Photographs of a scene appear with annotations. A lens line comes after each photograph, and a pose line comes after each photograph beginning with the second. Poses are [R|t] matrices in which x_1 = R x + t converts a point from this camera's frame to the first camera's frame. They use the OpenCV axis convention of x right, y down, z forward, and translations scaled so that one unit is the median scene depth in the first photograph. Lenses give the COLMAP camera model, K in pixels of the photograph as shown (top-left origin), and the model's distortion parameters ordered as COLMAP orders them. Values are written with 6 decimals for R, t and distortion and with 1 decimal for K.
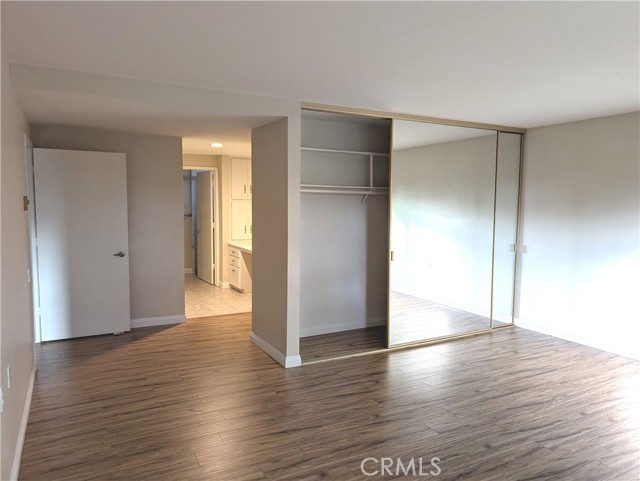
lens RADIAL K [[452.9, 0, 319.9], [0, 452.9, 240.5], [0, 0, 1]] dist [0.005560, 0.001211]
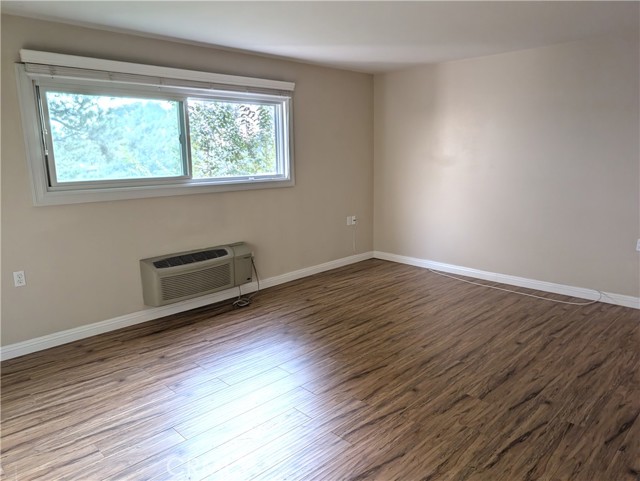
lens RADIAL K [[452.9, 0, 320.0], [0, 452.9, 240.5], [0, 0, 1]] dist [0.005560, 0.001211]
pose [[-0.958277, 0.063851, -0.278618, 0.809519], [-0.017662, 0.959643, 0.280667, -0.126445], [0.285294, 0.273878, -0.918476, 1.733453]]
